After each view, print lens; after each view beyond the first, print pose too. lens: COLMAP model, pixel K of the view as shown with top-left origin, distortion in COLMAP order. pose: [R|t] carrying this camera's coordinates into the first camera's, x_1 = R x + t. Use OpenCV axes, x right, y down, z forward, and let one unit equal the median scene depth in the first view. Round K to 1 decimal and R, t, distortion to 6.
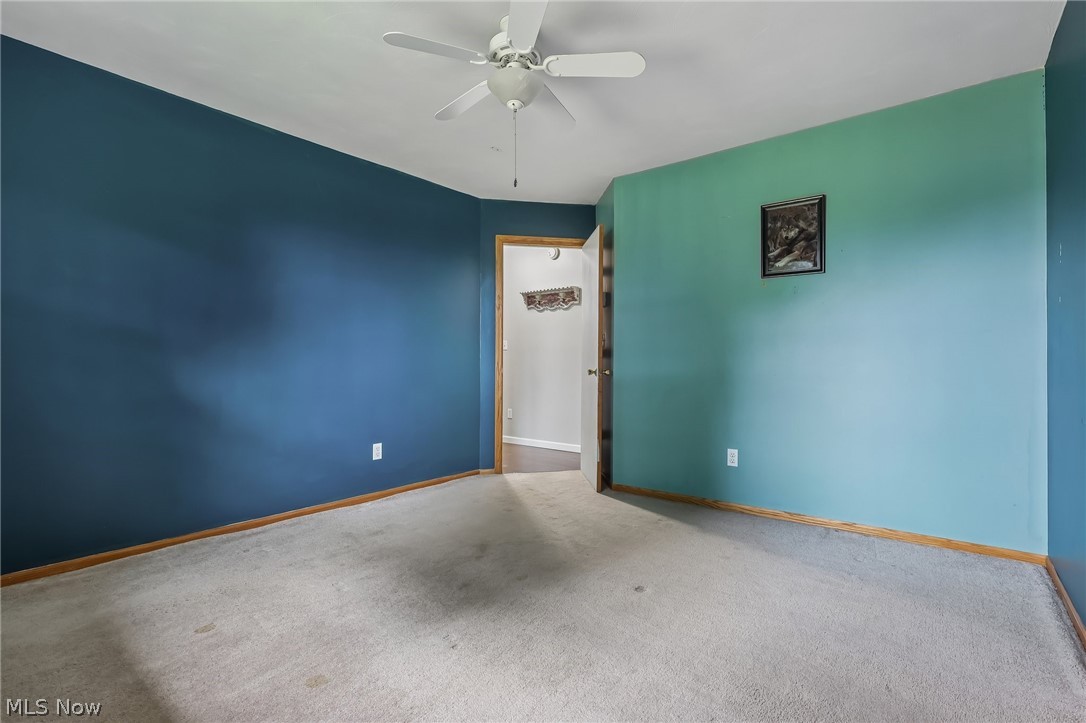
lens RADIAL K [[514.4, 0, 540.1], [0, 514.4, 367.2], [0, 0, 1]] dist [-0.002111, -0.001672]
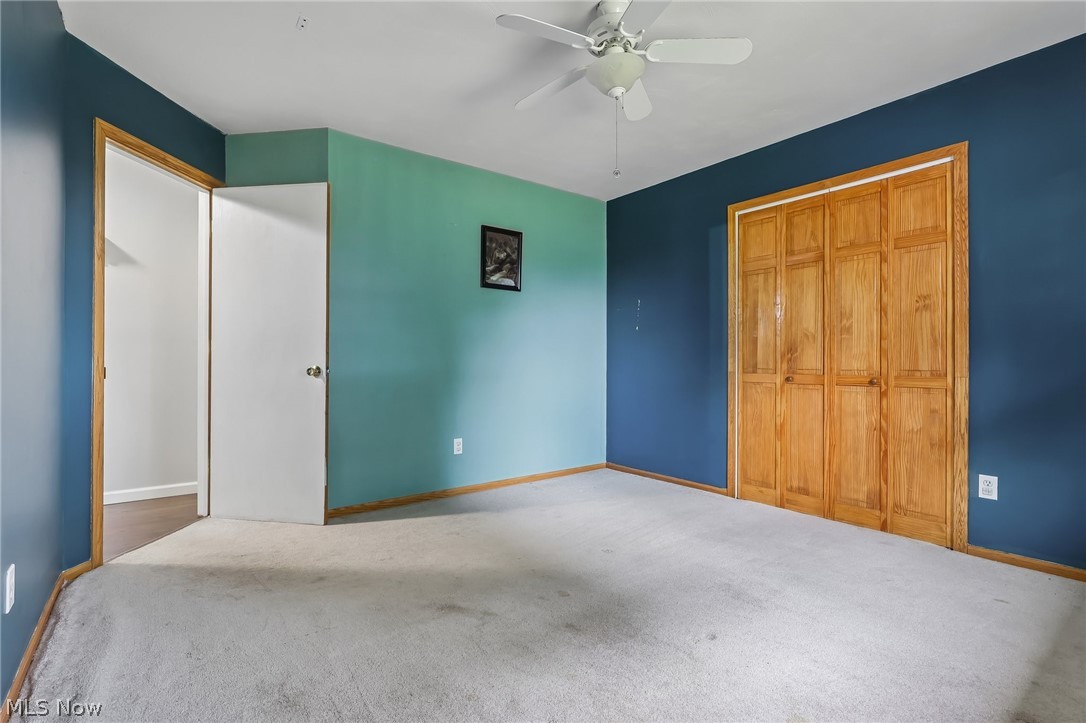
lens RADIAL K [[514.4, 0, 536.6], [0, 514.4, 361.7], [0, 0, 1]] dist [-0.002111, -0.001672]
pose [[0.245997, -0.000484, 0.969270, -0.688026], [0.008852, 0.999959, -0.001747, 0.000118], [-0.969230, 0.009010, 0.245991, 0.605612]]
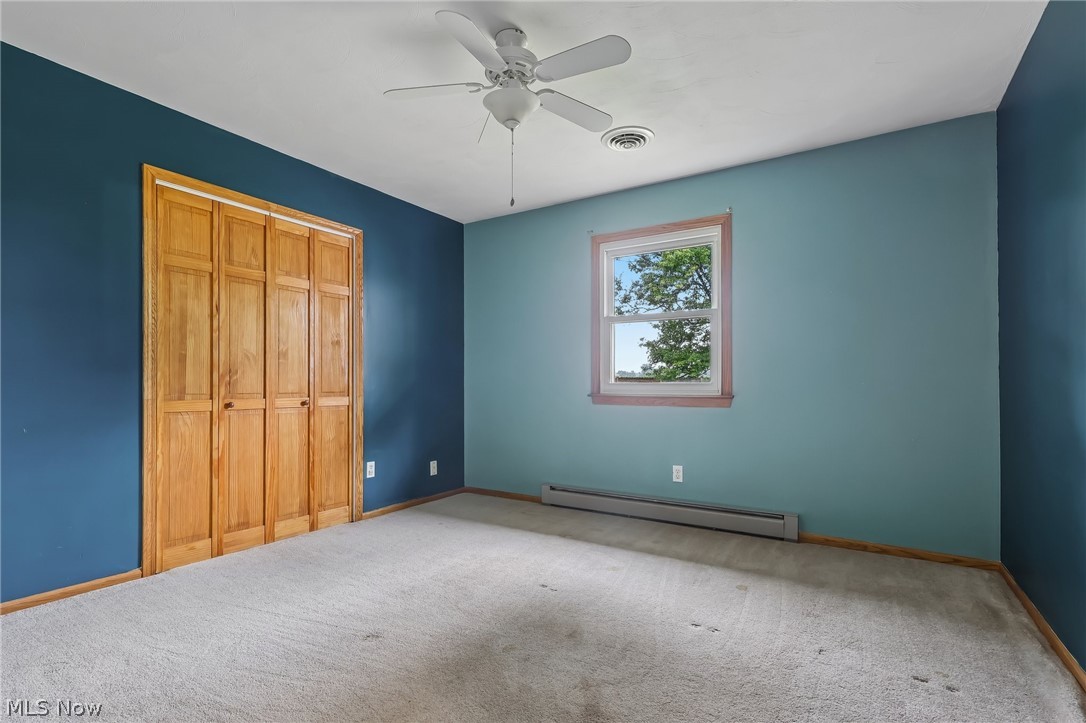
lens RADIAL K [[514.4, 0, 530.7], [0, 514.4, 379.1], [0, 0, 1]] dist [-0.002111, -0.001672]
pose [[-0.994516, -0.005044, -0.104463, 0.016034], [-0.005225, 0.999985, 0.001461, -0.012446], [0.104454, 0.001999, -0.994528, 1.342280]]
